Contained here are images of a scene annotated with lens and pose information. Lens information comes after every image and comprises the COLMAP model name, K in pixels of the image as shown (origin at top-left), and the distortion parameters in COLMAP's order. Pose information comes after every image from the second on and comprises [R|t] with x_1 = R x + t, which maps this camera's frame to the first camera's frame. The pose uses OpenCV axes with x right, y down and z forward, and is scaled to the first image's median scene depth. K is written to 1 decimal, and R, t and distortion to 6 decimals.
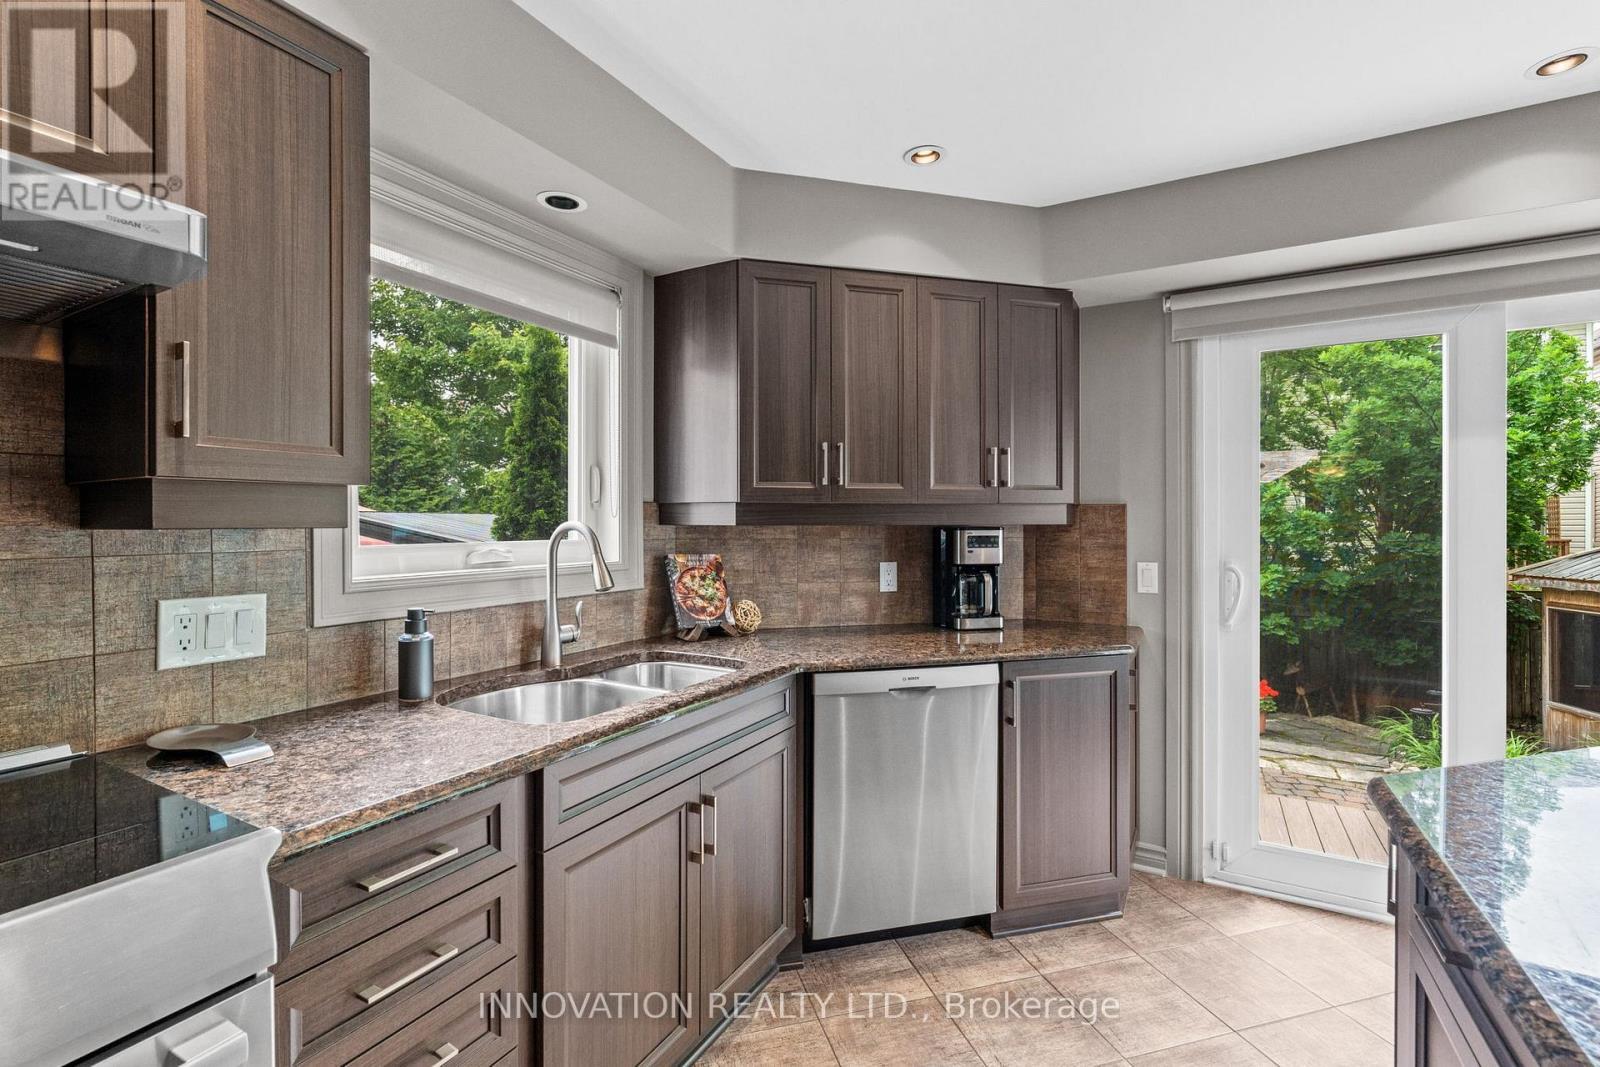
lens RADIAL K [[730.7, 0, 810.5], [0, 730.7, 528.1], [0, 0, 1]] dist [0.000521, -0.000192]
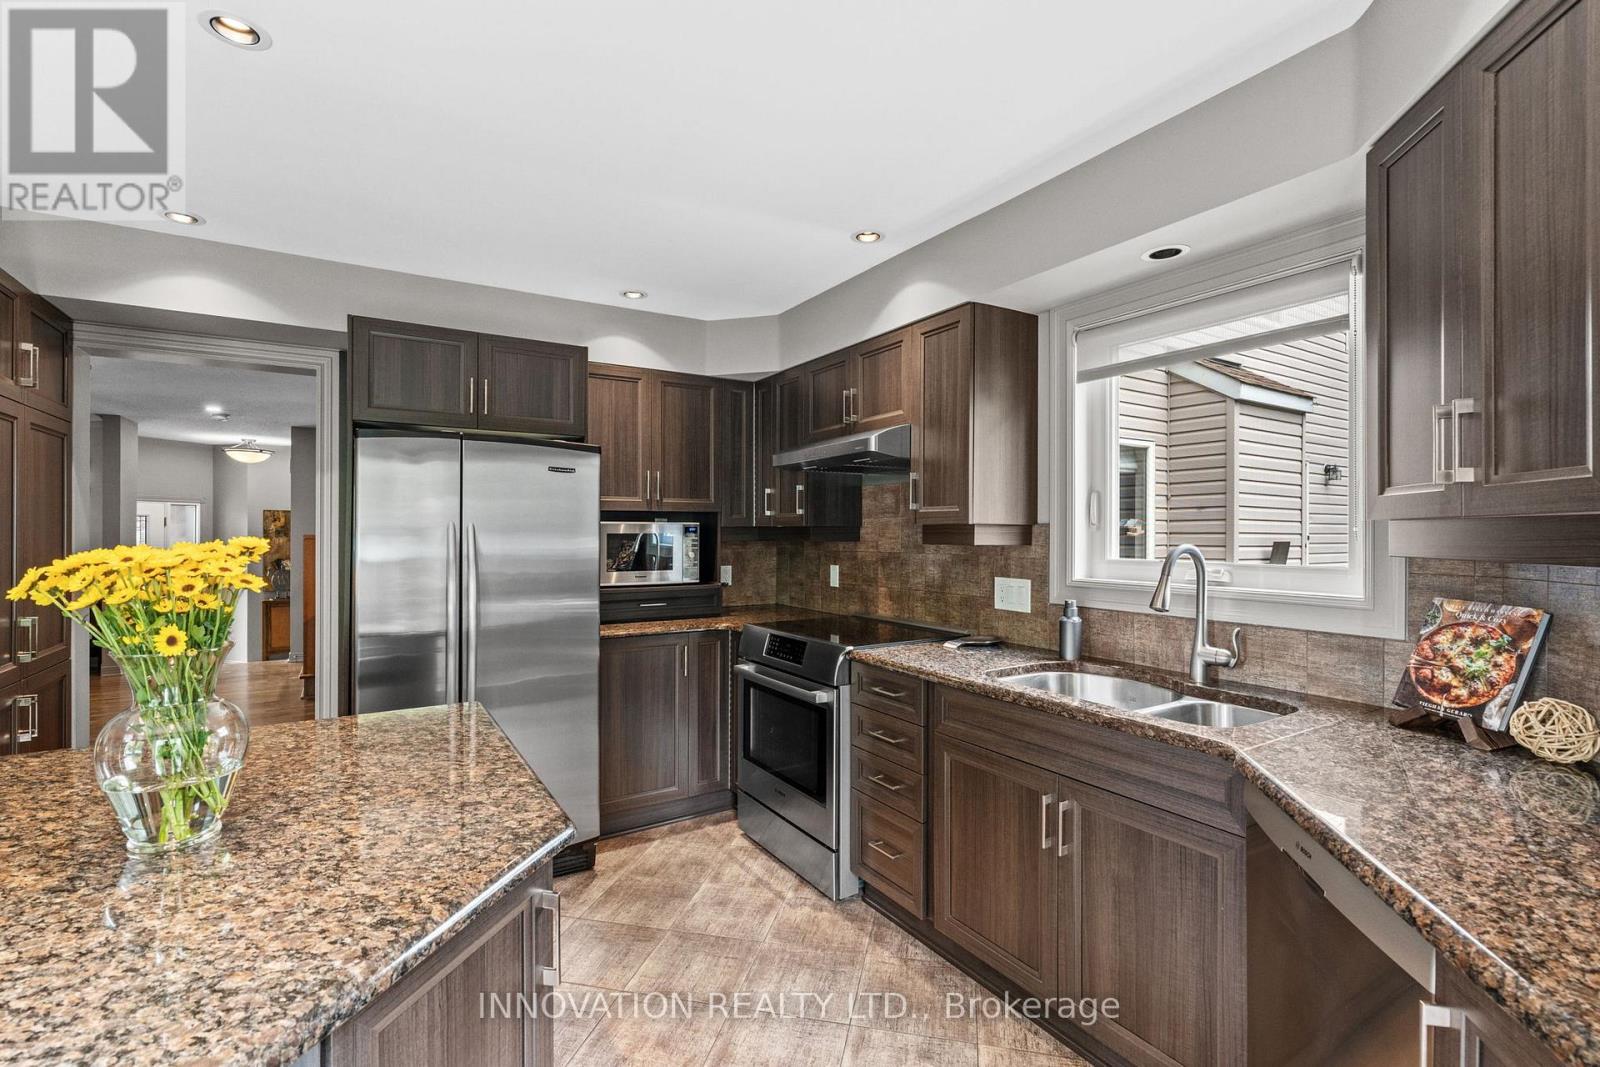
lens RADIAL K [[730.7, 0, 794.2], [0, 730.7, 535.0], [0, 0, 1]] dist [0.000521, -0.000192]
pose [[-0.509609, 0.004311, -0.860395, 0.678731], [-0.008751, 0.999910, 0.010194, -0.022873], [0.860362, 0.012724, -0.509525, 0.827647]]
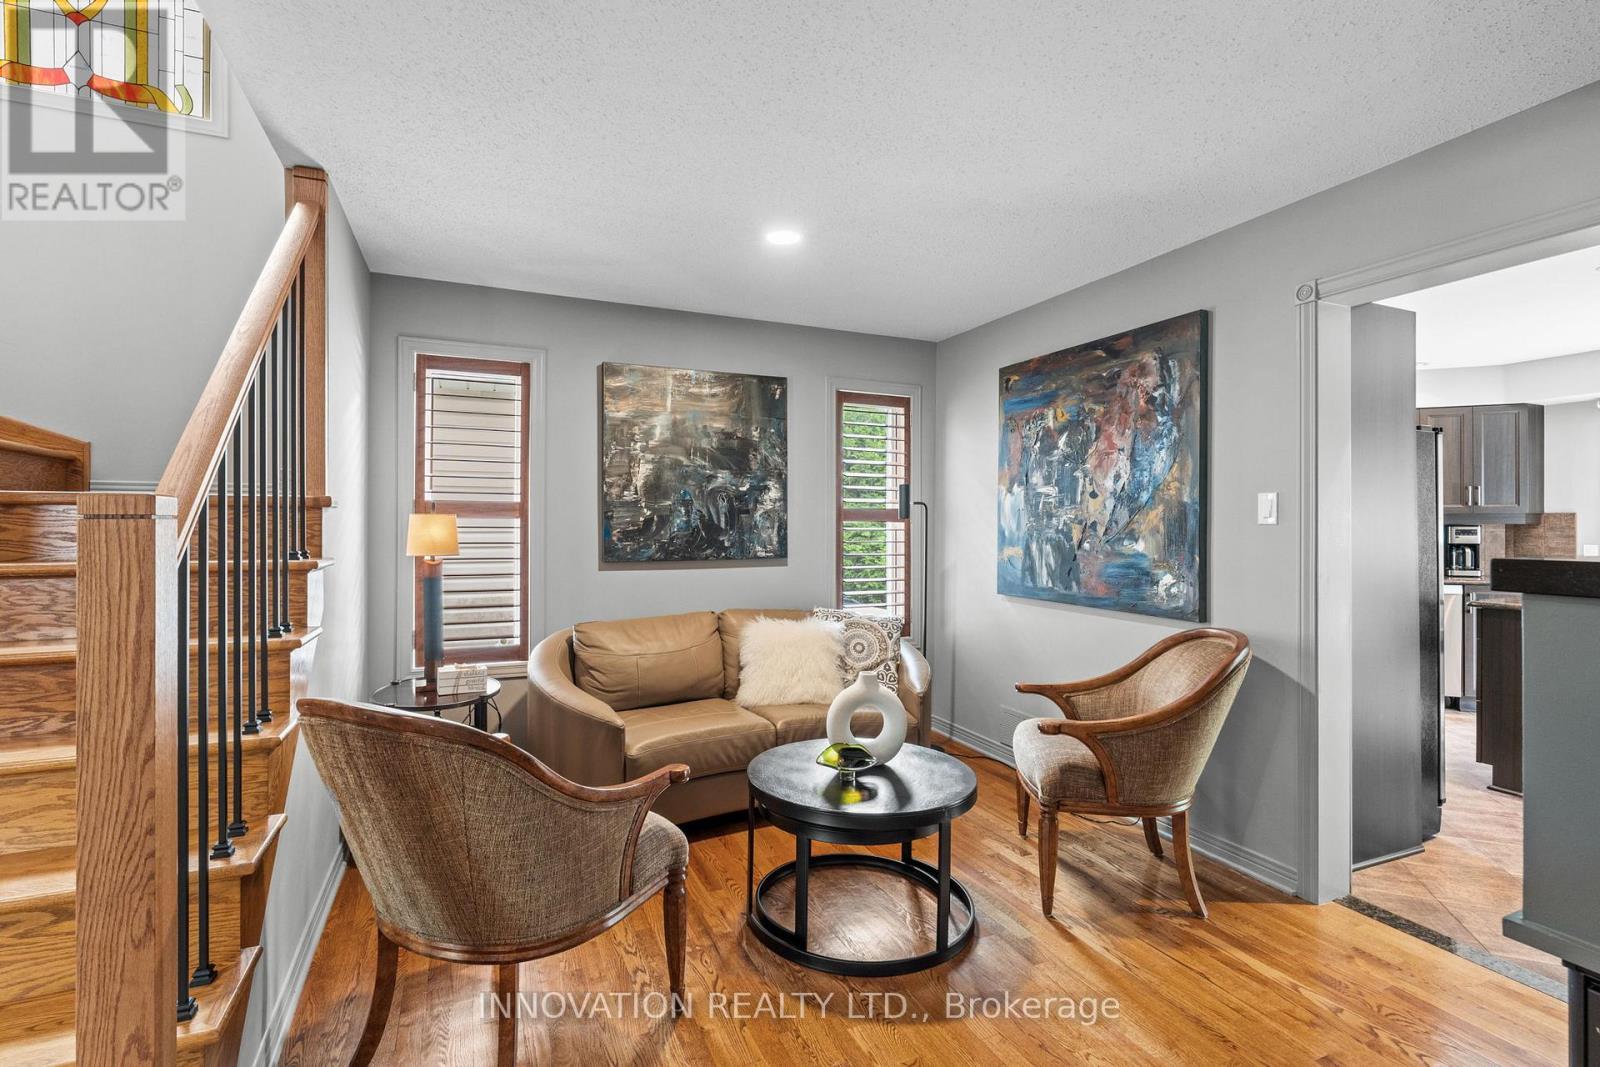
lens RADIAL K [[730.7, 0, 800.0], [0, 730.7, 530.7], [0, 0, 1]] dist [0.000521, -0.000192]
pose [[0.787688, 0.005637, -0.616049, 0.035145], [-0.011005, 0.999927, -0.004921, 0.046890], [0.615977, 0.010656, 0.787692, -1.817573]]
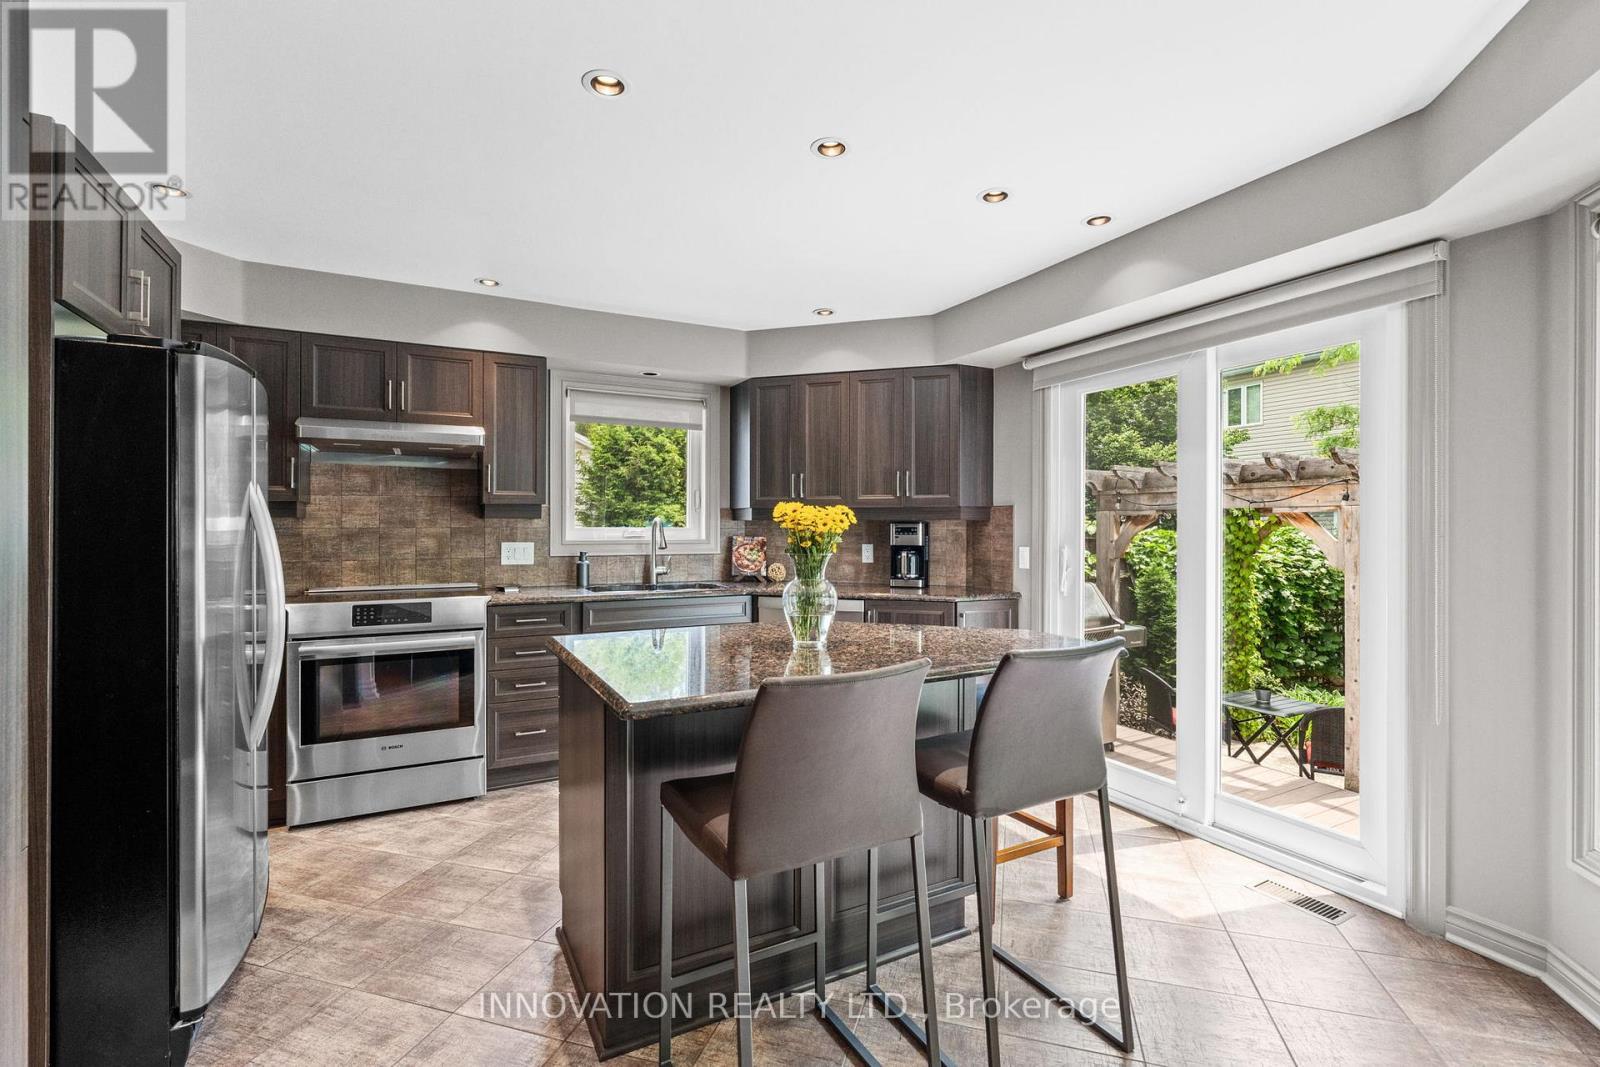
lens RADIAL K [[730.7, 0, 801.5], [0, 730.7, 527.1], [0, 0, 1]] dist [0.000521, -0.000192]
pose [[0.831189, 0.001376, -0.555988, 0.981203], [-0.006992, 0.999944, -0.007978, 0.026003], [0.555946, 0.010519, 0.831152, -0.452023]]
